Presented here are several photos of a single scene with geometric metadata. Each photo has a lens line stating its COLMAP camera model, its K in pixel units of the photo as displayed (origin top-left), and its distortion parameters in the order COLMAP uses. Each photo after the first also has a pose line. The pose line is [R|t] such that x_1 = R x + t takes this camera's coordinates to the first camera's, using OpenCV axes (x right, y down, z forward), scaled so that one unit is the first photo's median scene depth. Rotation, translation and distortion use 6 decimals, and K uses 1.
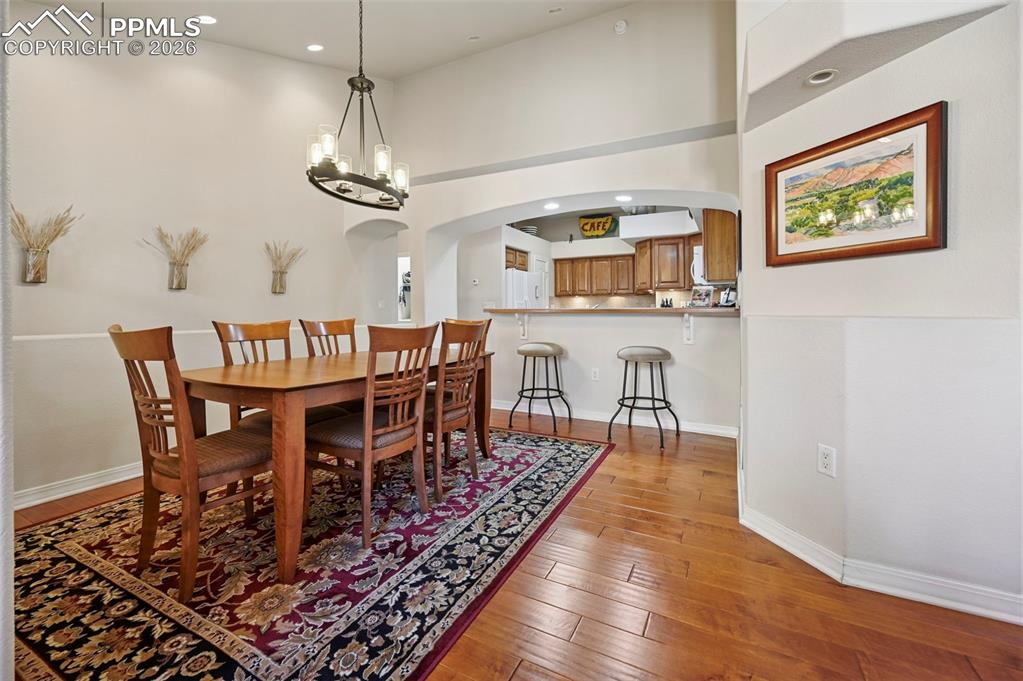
lens RADIAL K [[422.5, 0, 520.0], [0, 422.5, 313.3], [0, 0, 1]] dist [0.000724, 0.000253]
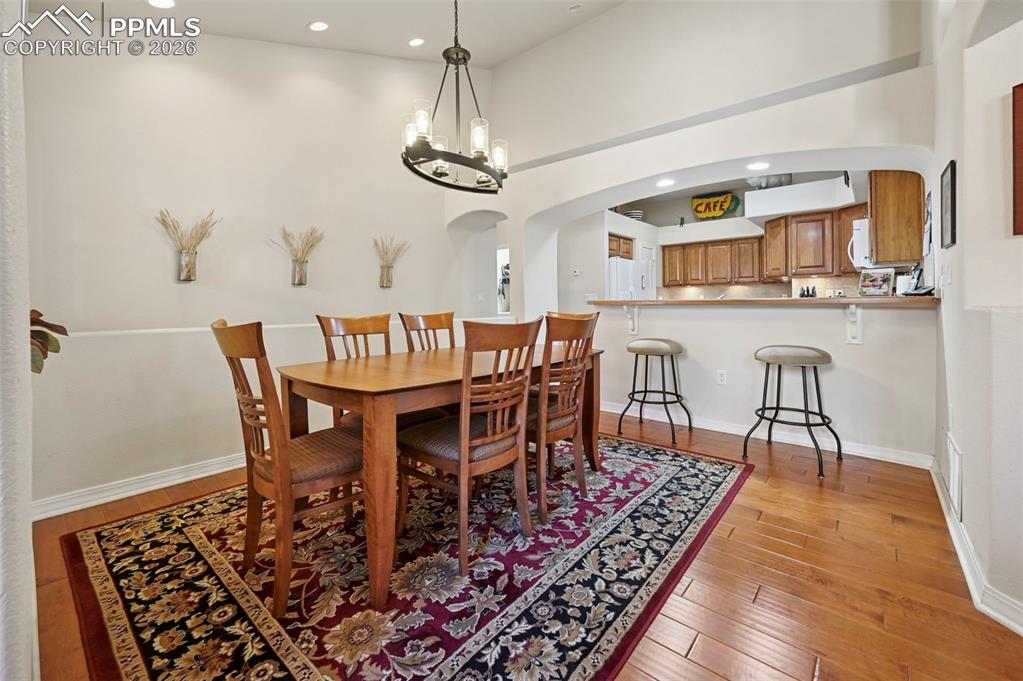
lens RADIAL K [[422.5, 0, 520.0], [0, 422.5, 313.3], [0, 0, 1]] dist [0.000724, 0.000253]
pose [[0.974040, -0.001155, -0.226372, -0.041468], [0.005238, 0.999834, 0.017435, -0.000479], [0.226315, -0.018168, 0.973885, 0.150581]]
